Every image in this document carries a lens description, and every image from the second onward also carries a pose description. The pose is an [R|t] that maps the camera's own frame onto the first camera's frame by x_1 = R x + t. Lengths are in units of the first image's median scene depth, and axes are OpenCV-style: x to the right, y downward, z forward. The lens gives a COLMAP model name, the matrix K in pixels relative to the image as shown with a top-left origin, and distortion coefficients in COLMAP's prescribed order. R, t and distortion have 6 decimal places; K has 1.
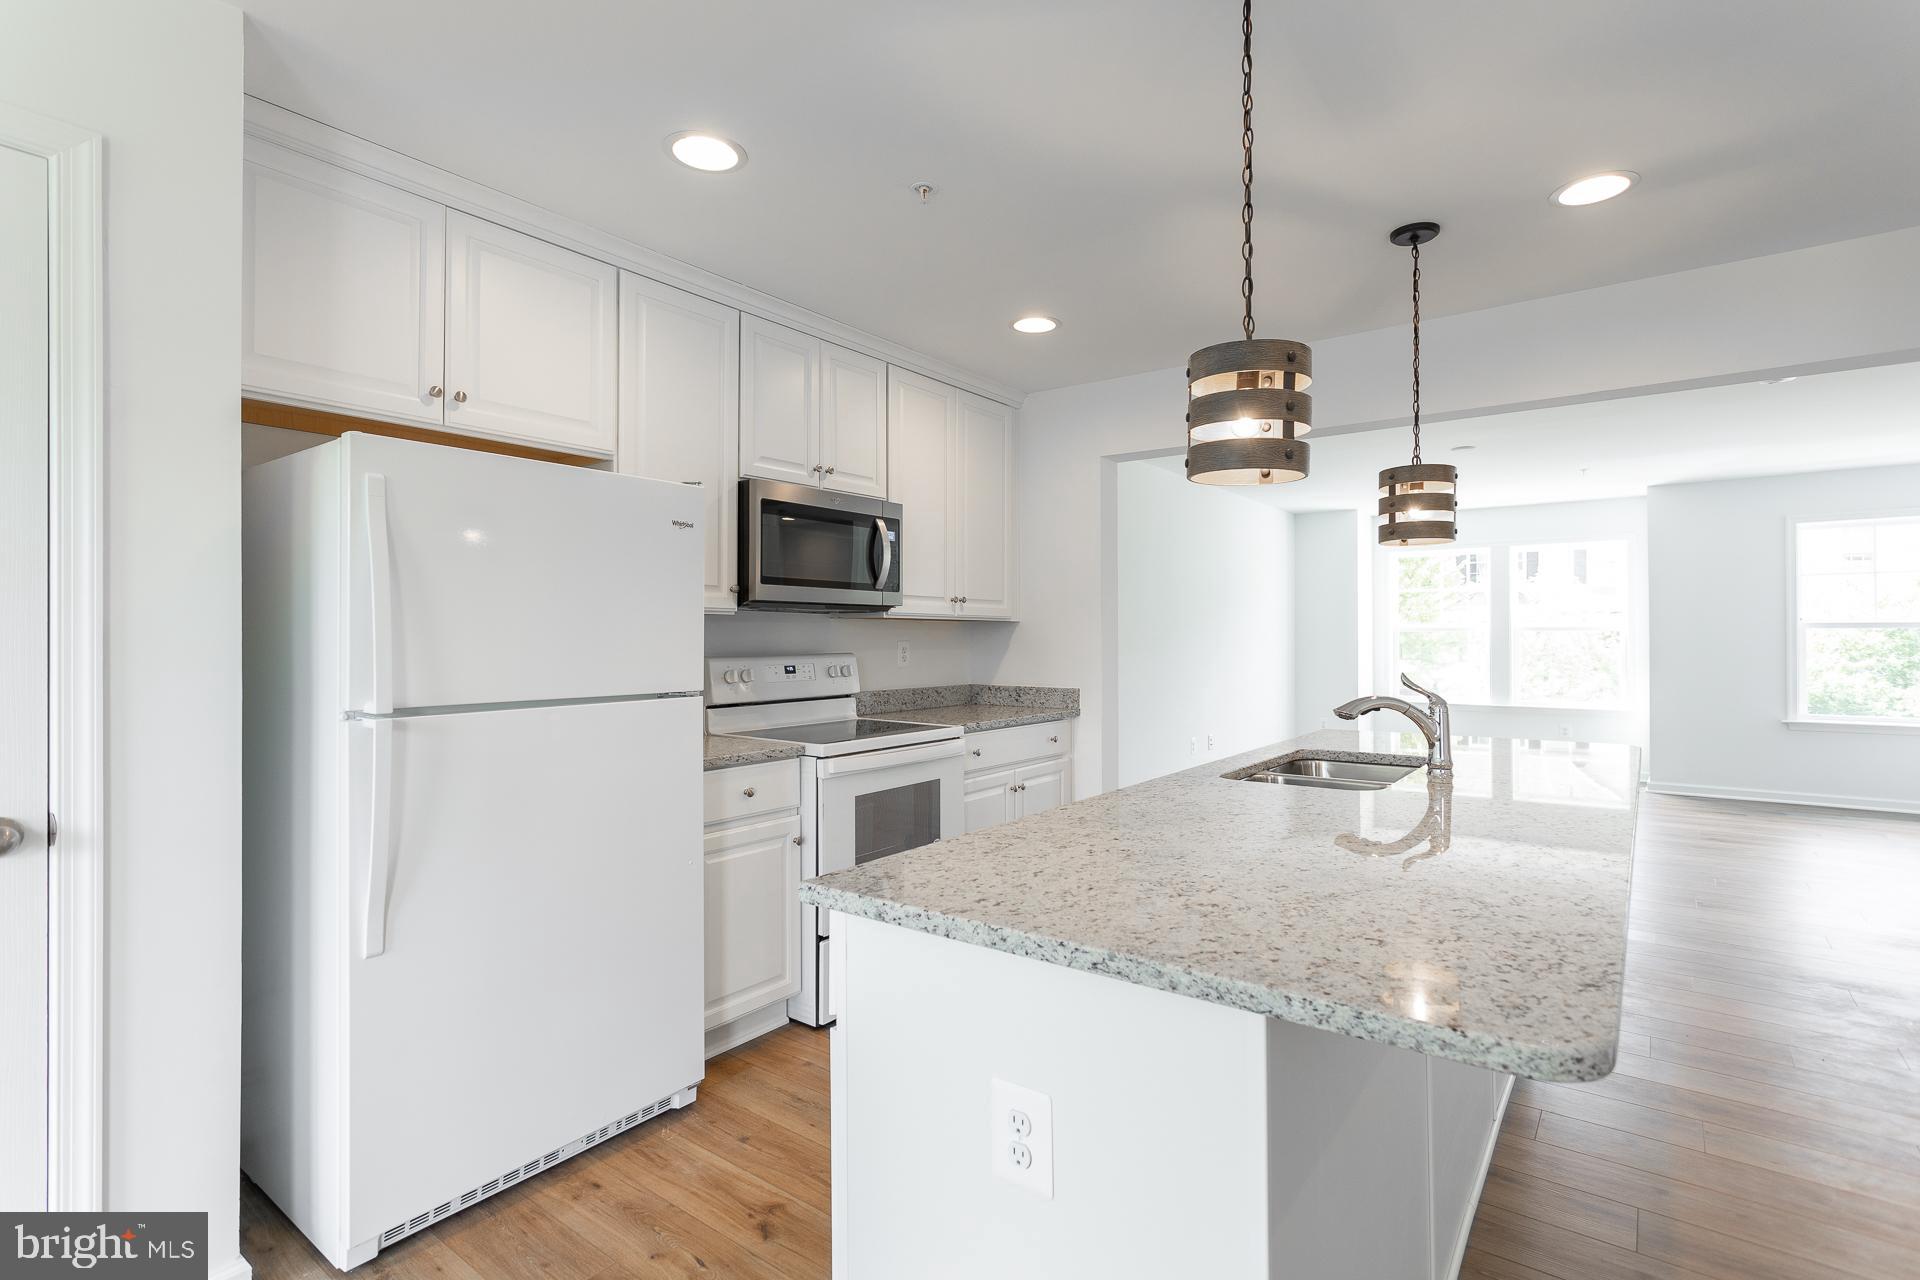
lens RADIAL K [[911.9, 0, 961.5], [0, 911.9, 636.2], [0, 0, 1]] dist [0.000927, -0.000311]
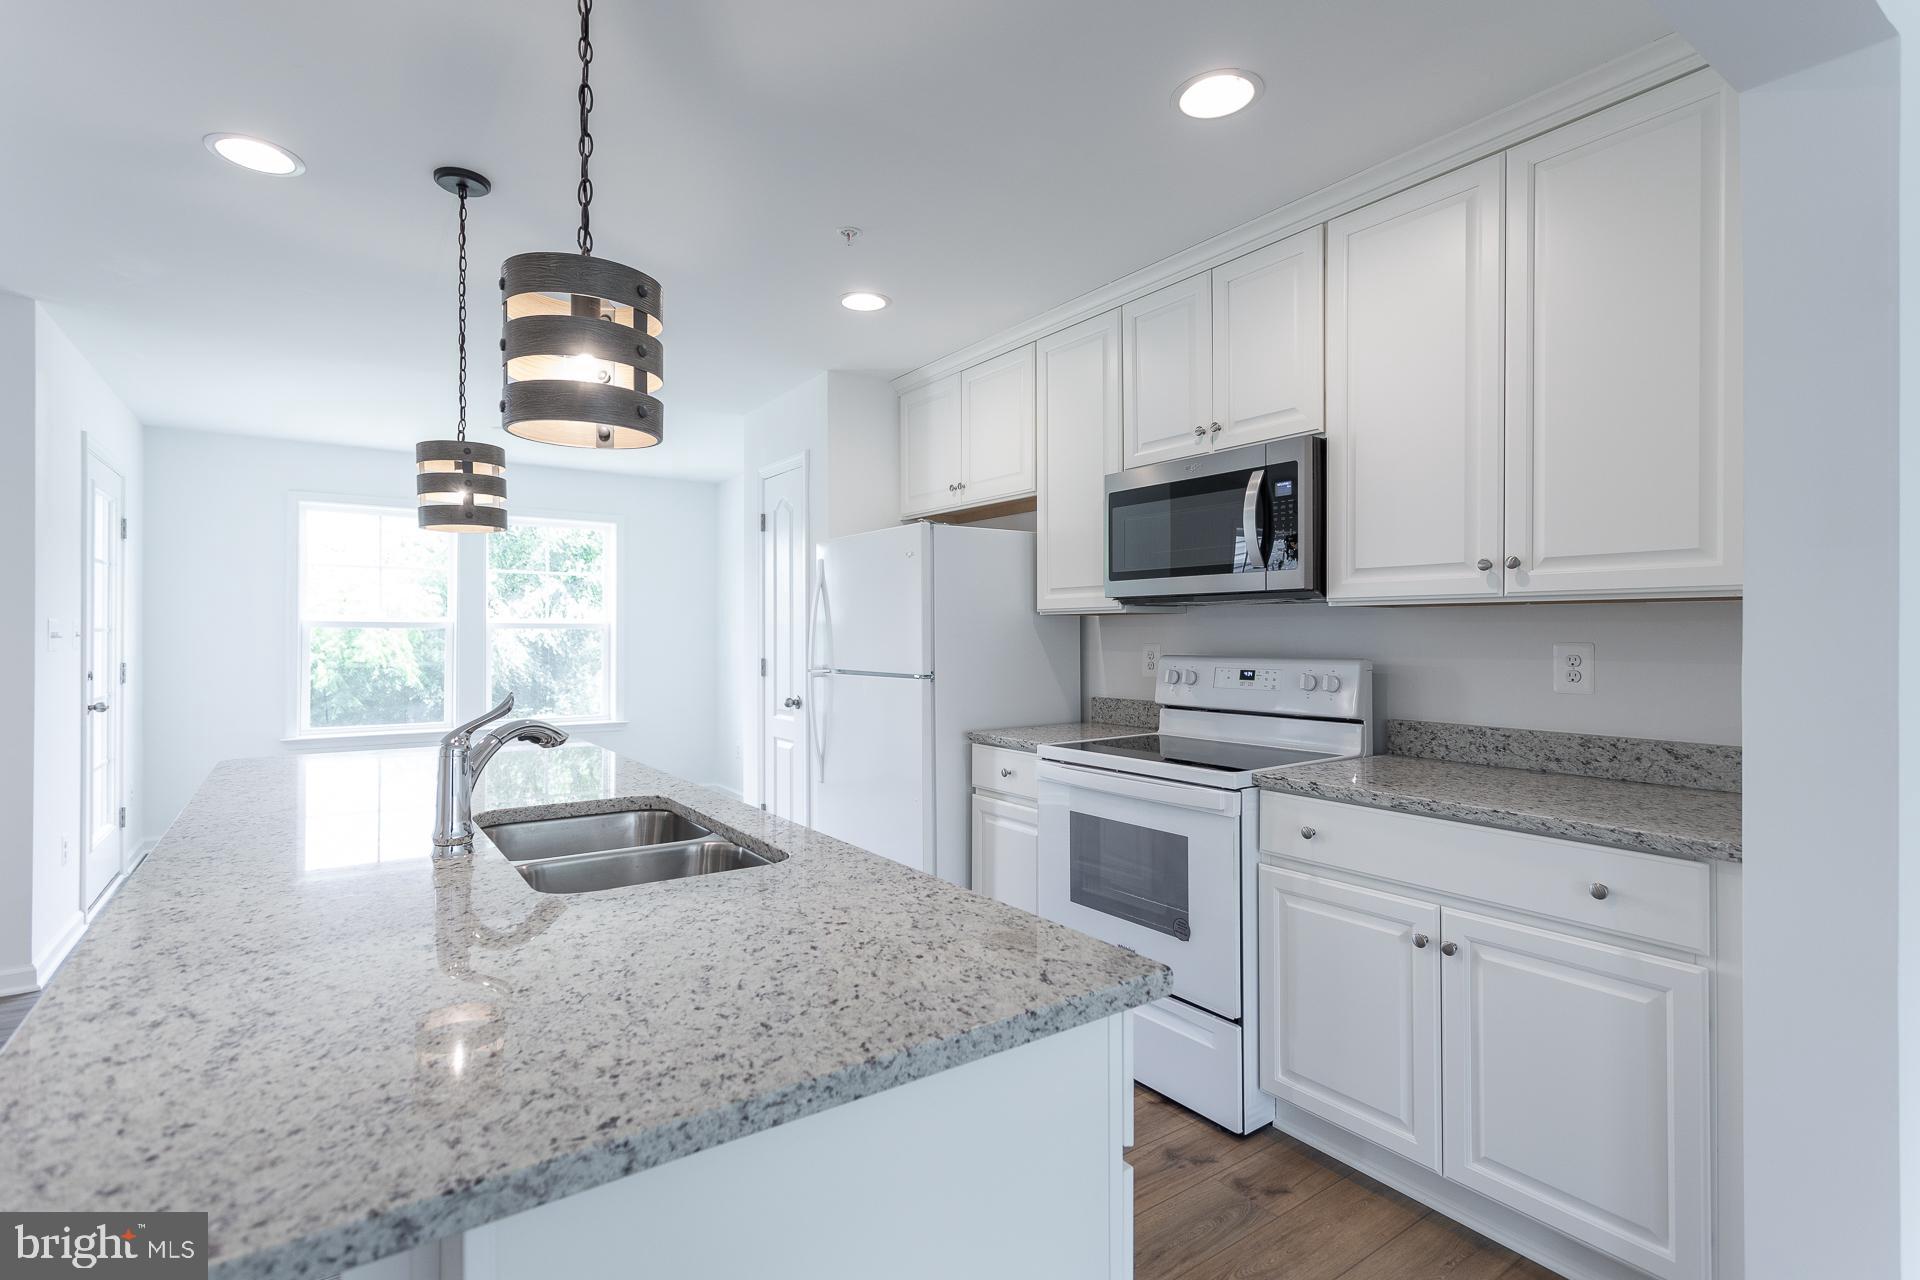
lens RADIAL K [[911.9, 0, 962.8], [0, 911.9, 639.9], [0, 0, 1]] dist [0.000927, -0.000311]
pose [[-0.299956, 0.005979, -0.953934, 0.613219], [-0.000453, 0.999979, 0.006410, 0.000010], [0.953953, 0.002355, -0.299947, 0.919199]]
